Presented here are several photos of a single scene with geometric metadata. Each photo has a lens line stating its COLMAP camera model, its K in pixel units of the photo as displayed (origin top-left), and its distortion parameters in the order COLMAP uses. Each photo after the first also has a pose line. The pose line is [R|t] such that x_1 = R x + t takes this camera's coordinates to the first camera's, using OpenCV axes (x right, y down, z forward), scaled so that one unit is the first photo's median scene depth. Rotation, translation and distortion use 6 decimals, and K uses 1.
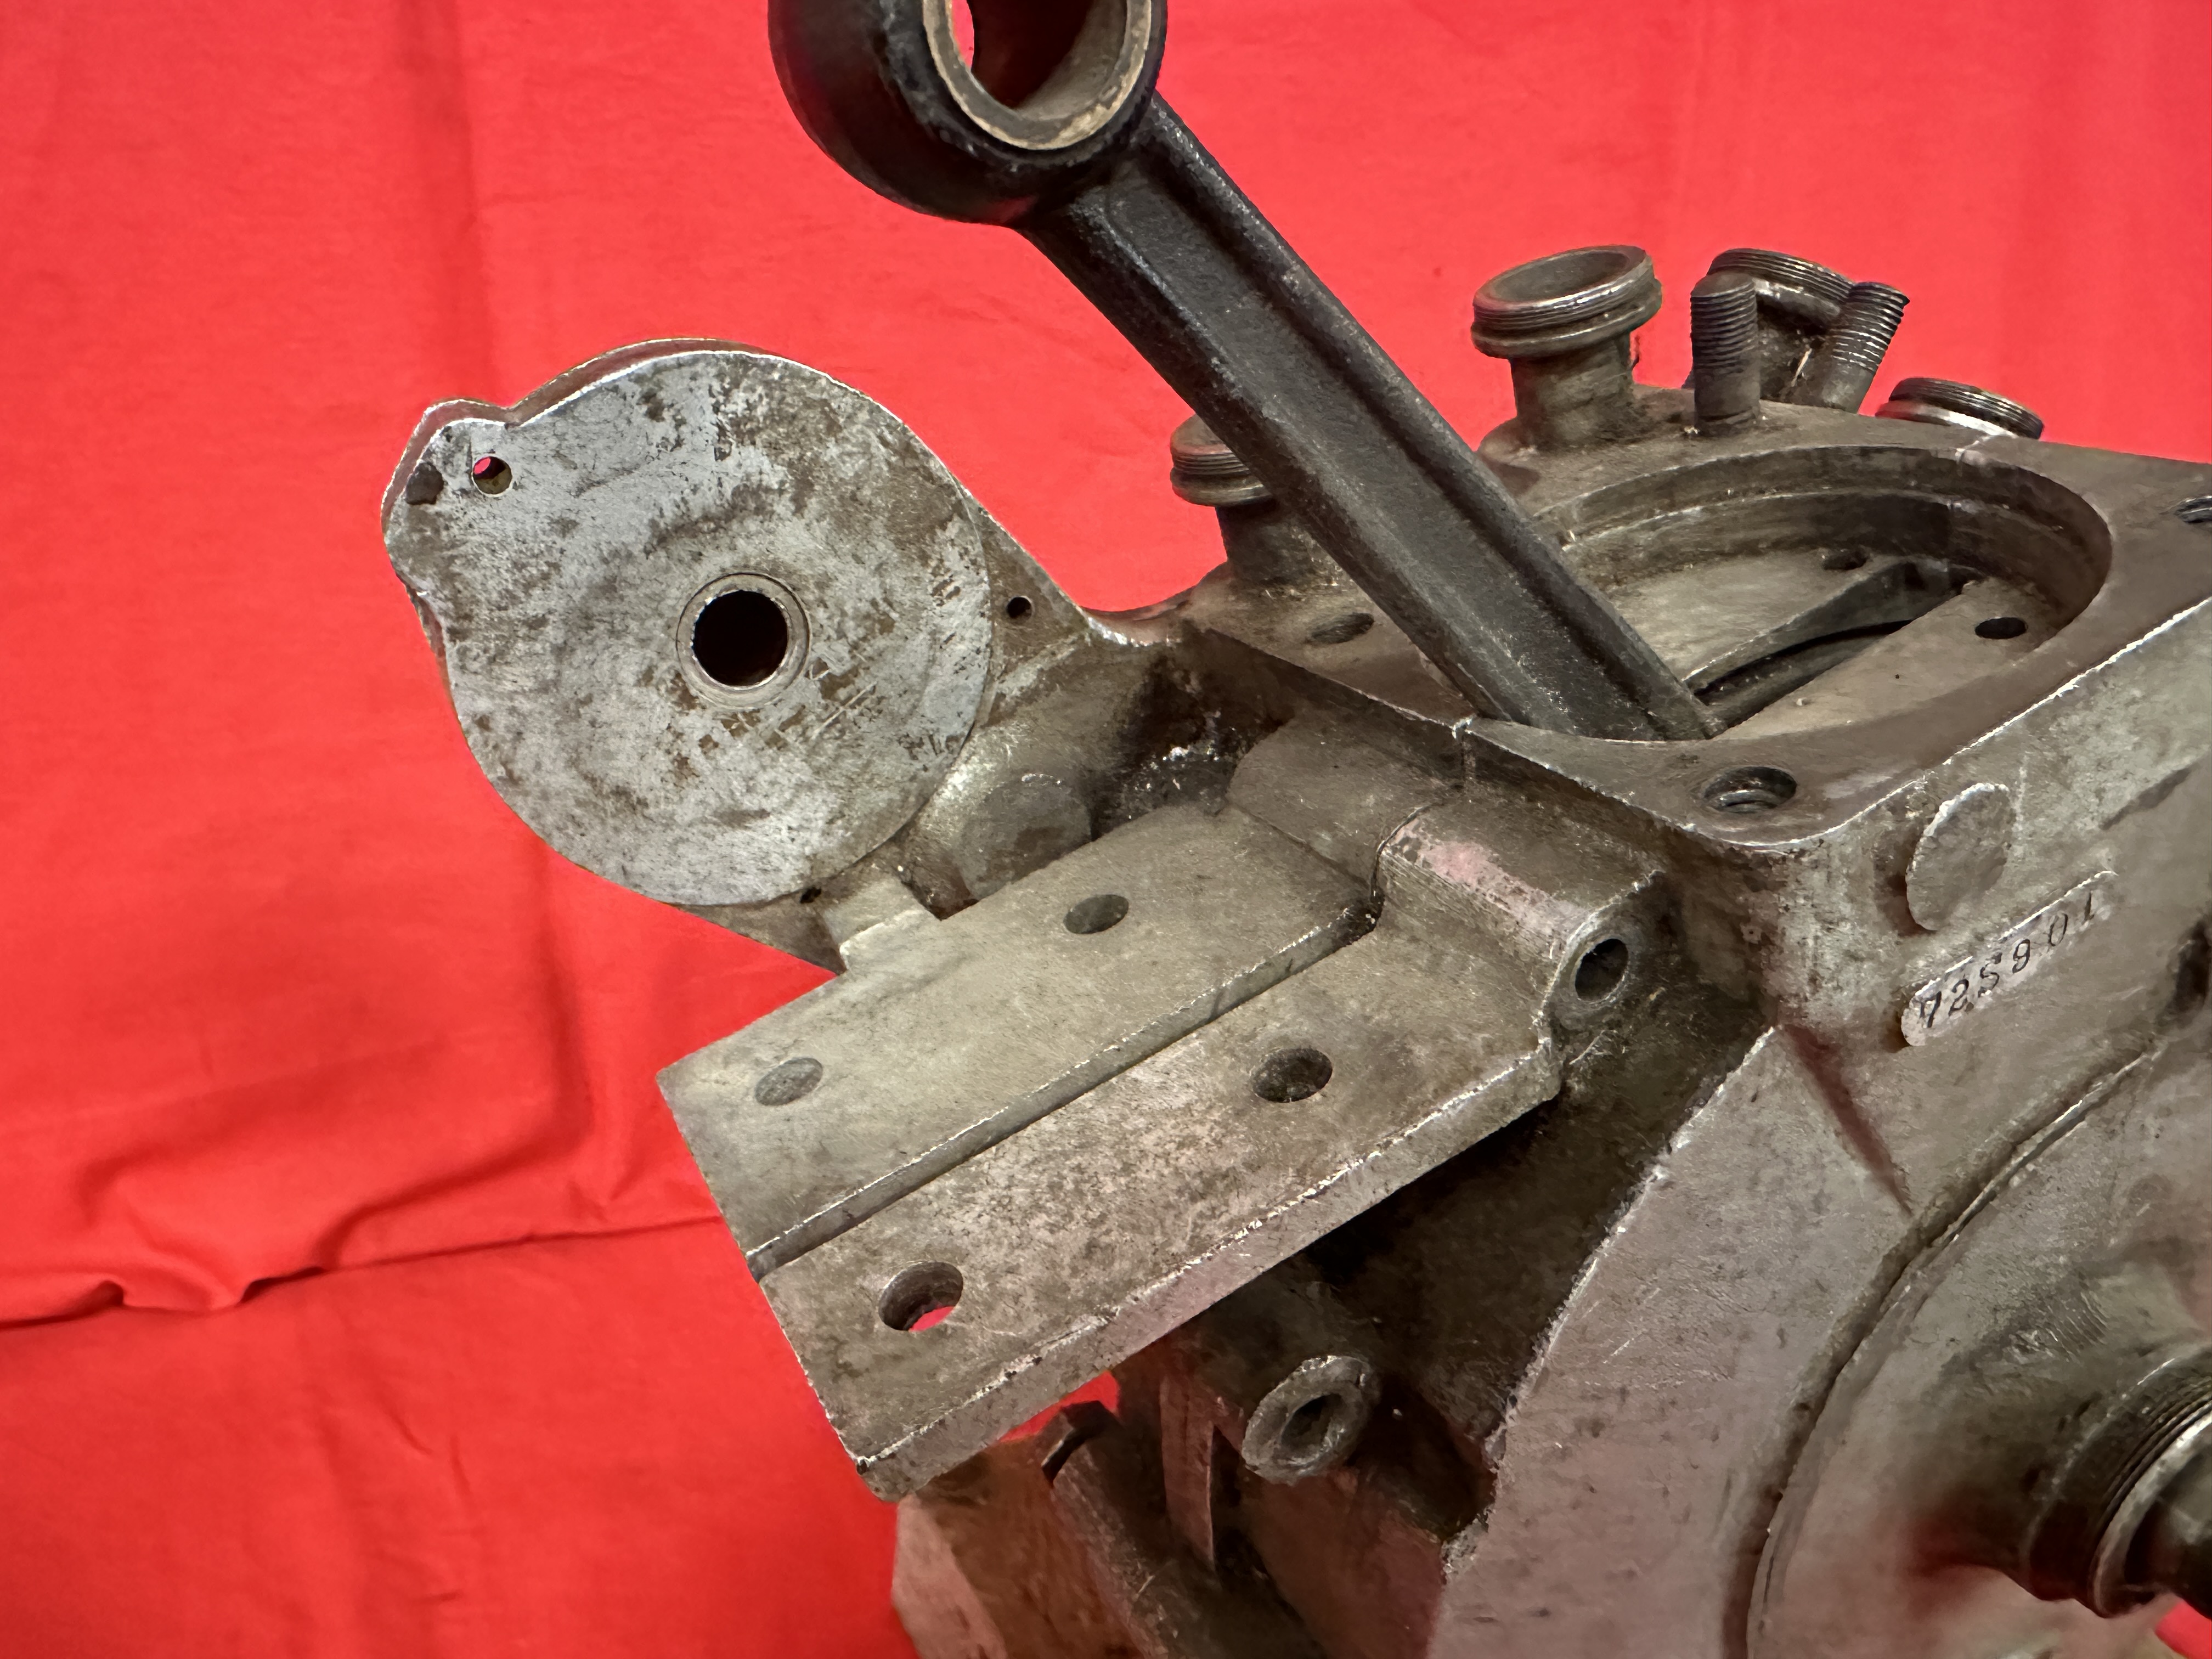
lens RADIAL K [[1540.5, 0, 1044.2], [0, 1540.5, 929.2], [0, 0, 1]] dist [-0.004663, -0.014247]
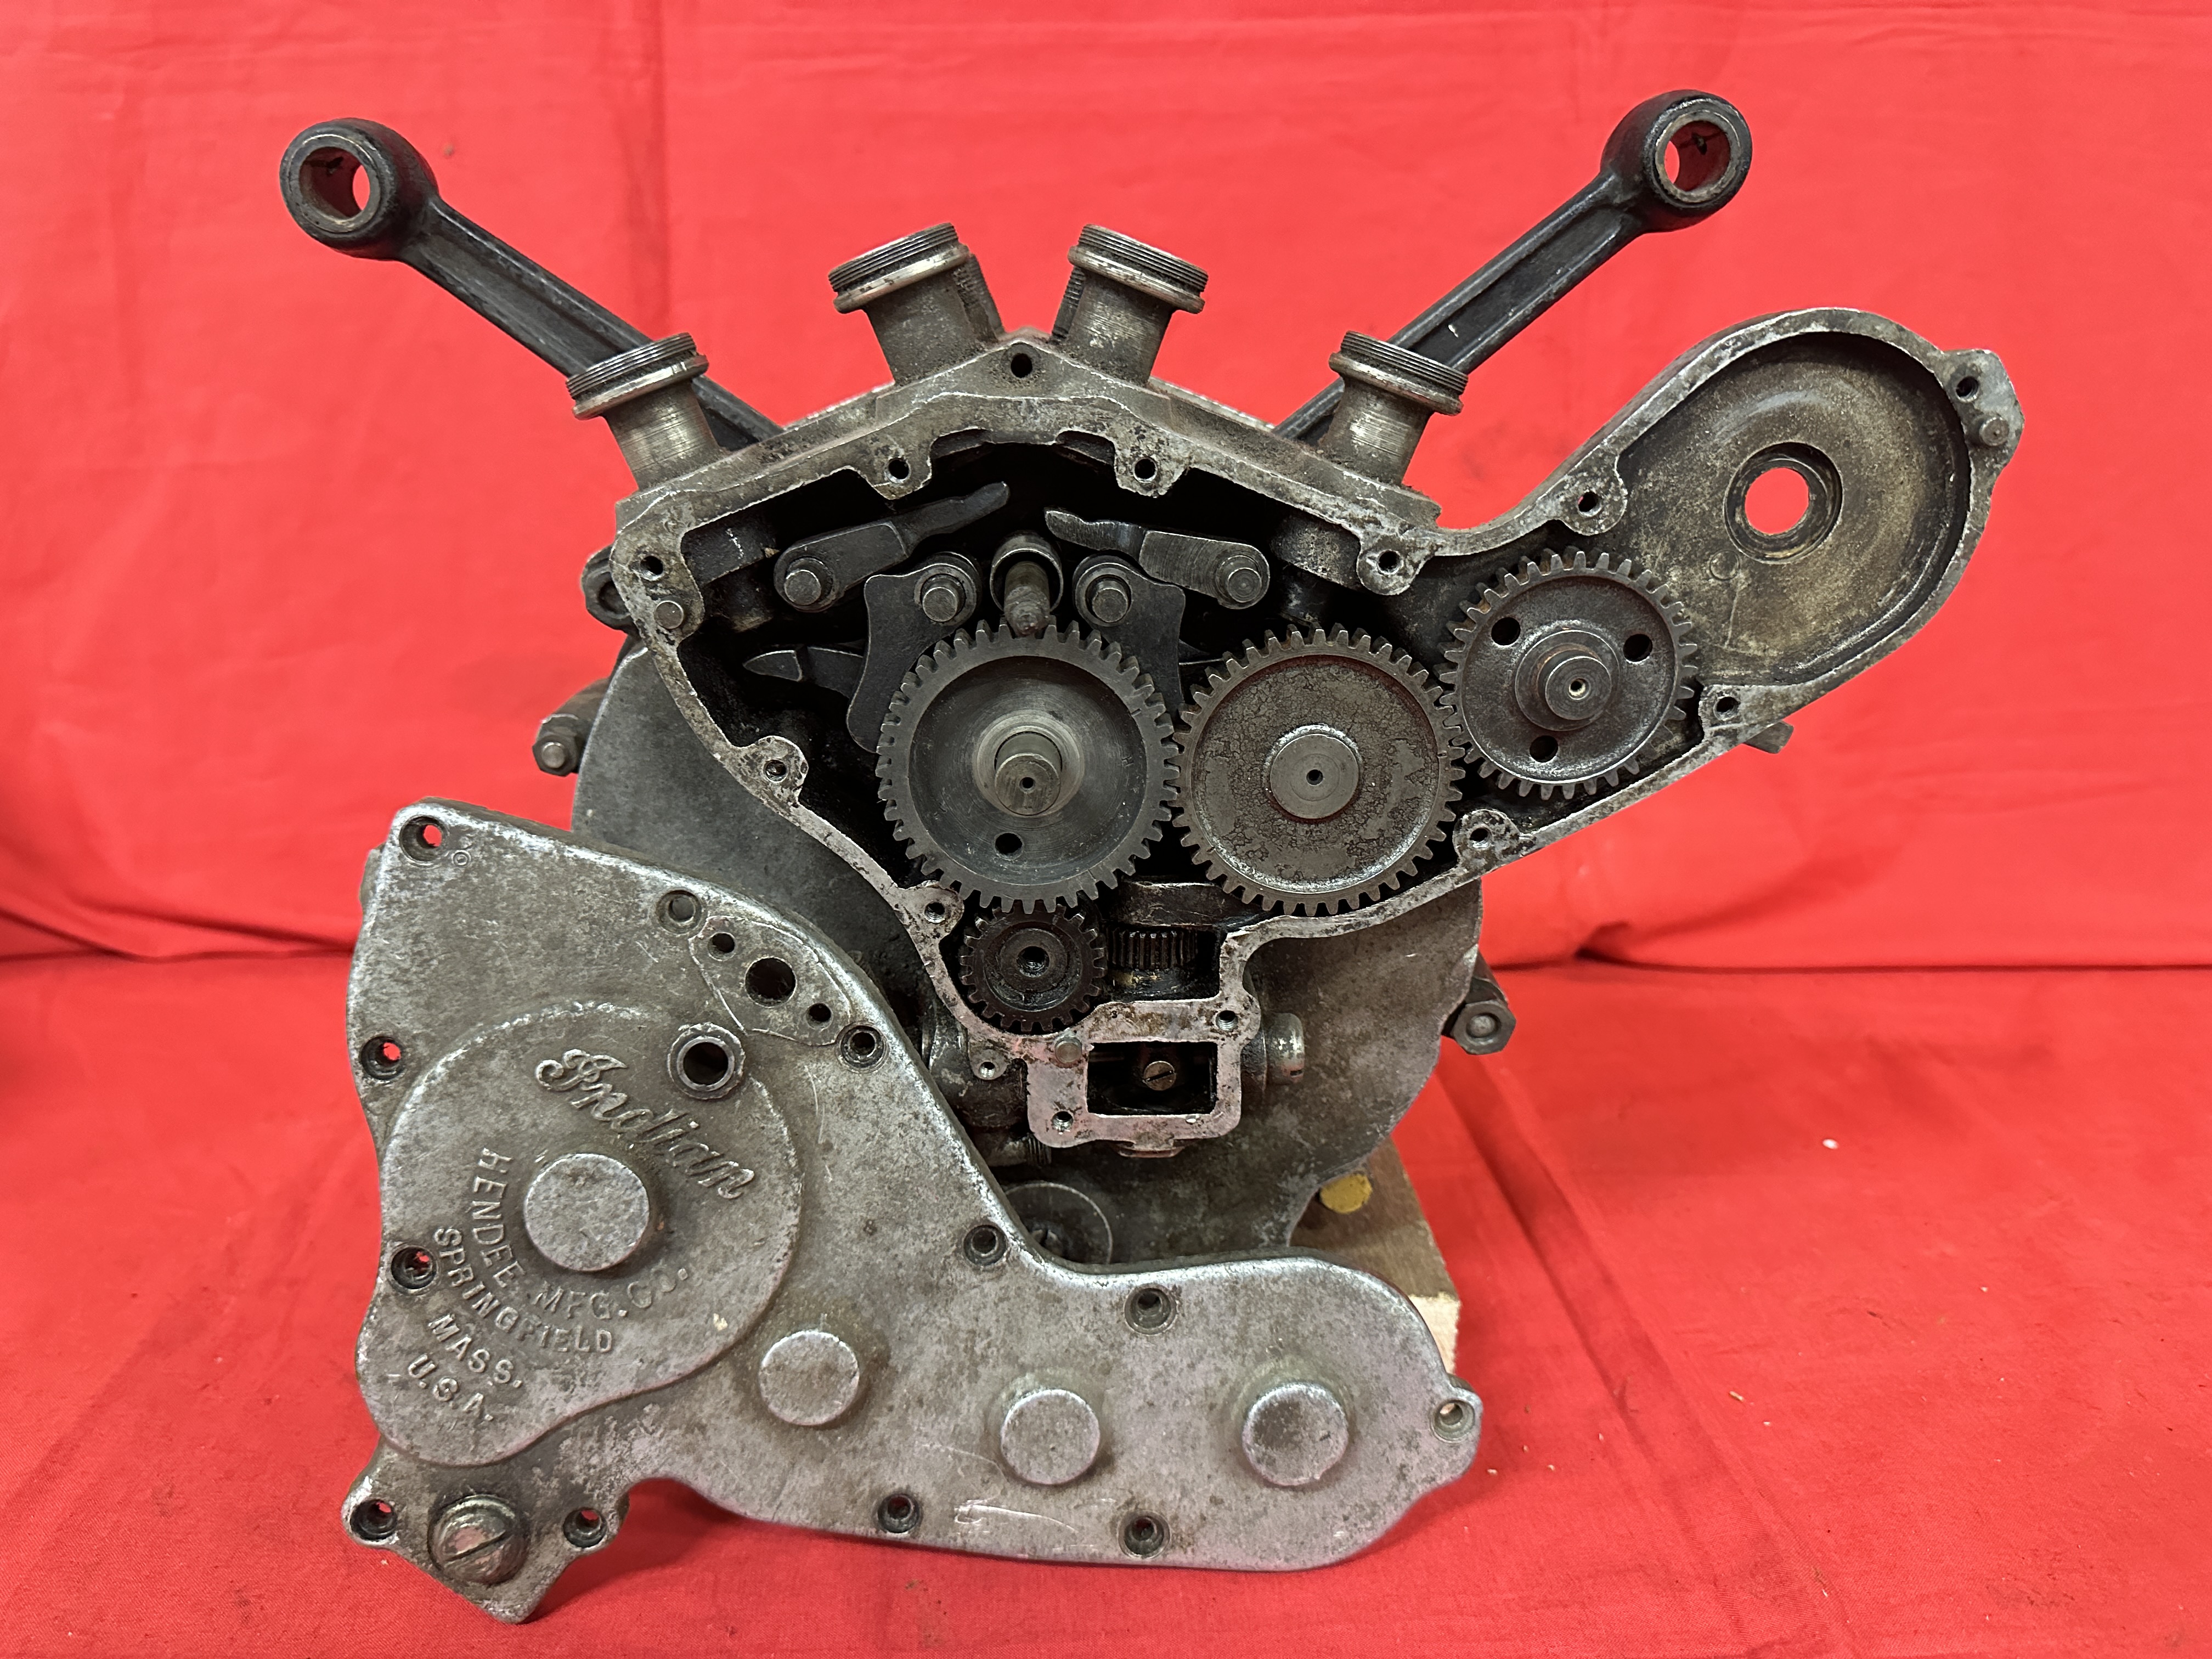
lens RADIAL K [[1540.5, 0, 1120.6], [0, 1540.5, 817.9], [0, 0, 1]] dist [-0.004663, -0.014247]
pose [[0.936019, 0.070143, -0.344888, 1.371718], [-0.126009, 0.981768, -0.142314, 0.493609], [0.328618, 0.176668, 0.927792, -0.568367]]
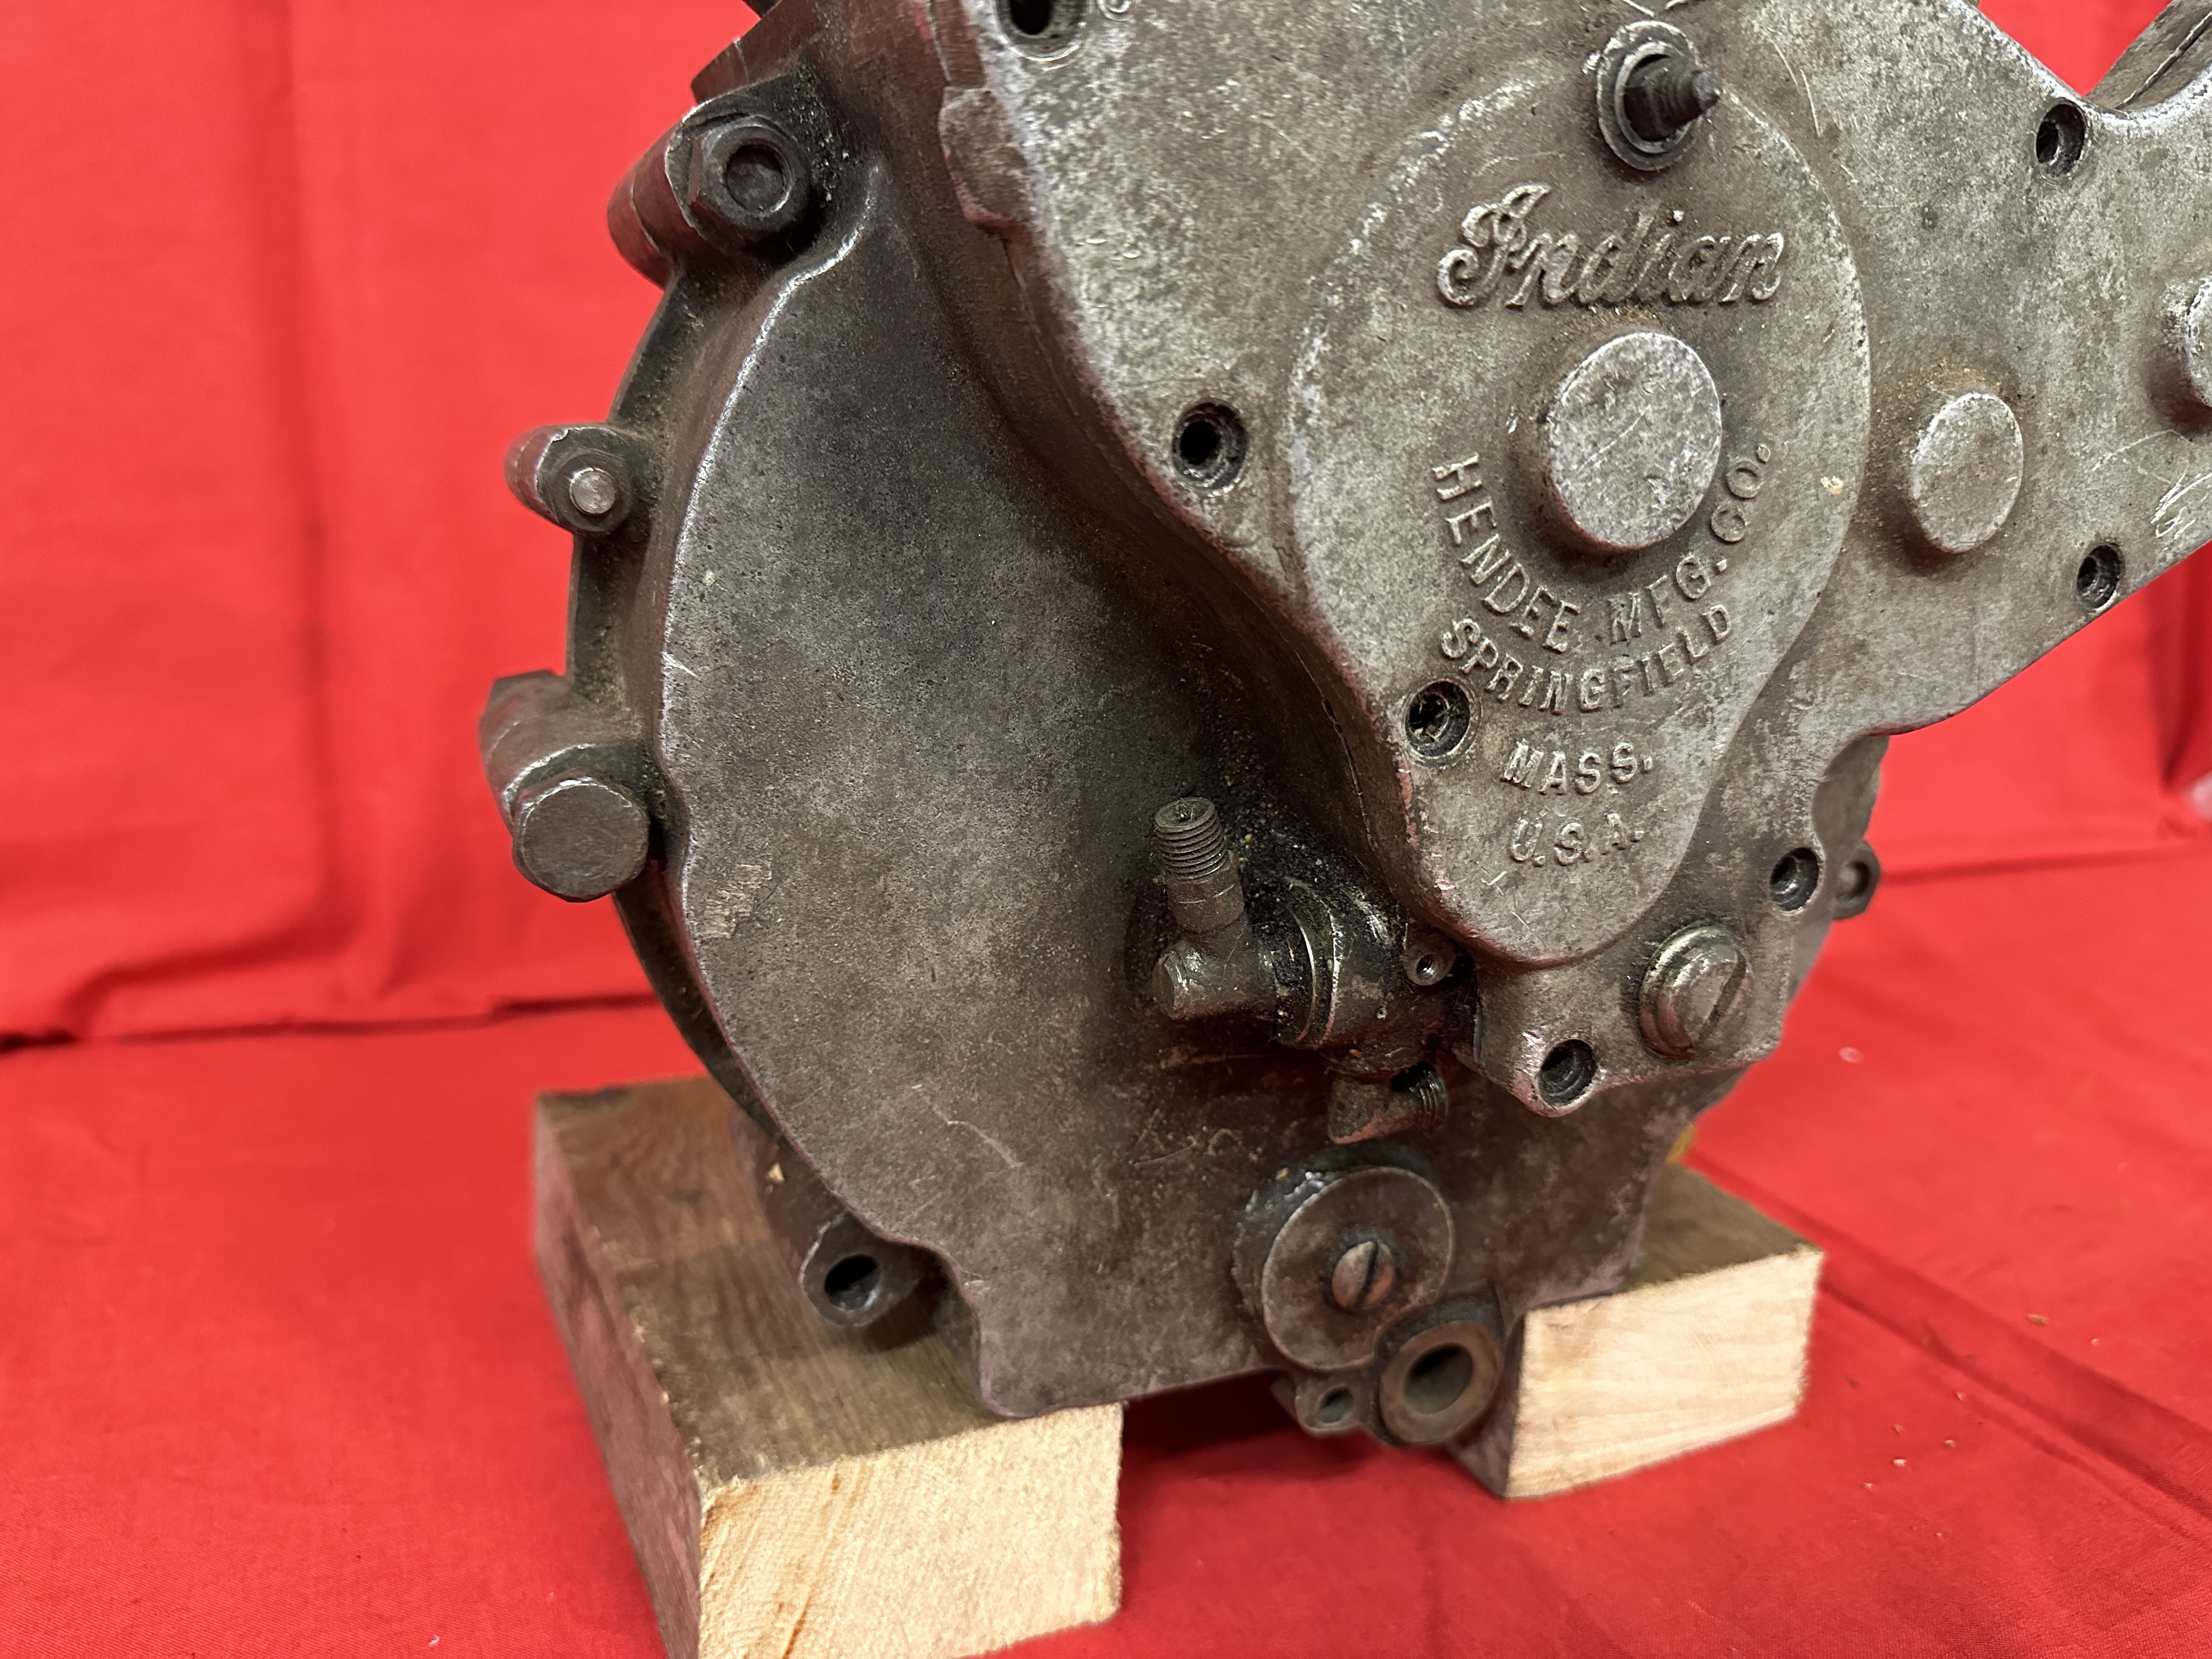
lens RADIAL K [[1540.5, 0, 1092.1], [0, 1540.5, 806.6], [0, 0, 1]] dist [-0.004663, -0.014247]
pose [[0.999816, -0.012976, -0.014138, 0.489057], [0.009437, 0.973957, -0.226537, 0.665765], [0.016710, 0.226362, 0.973900, -0.062198]]
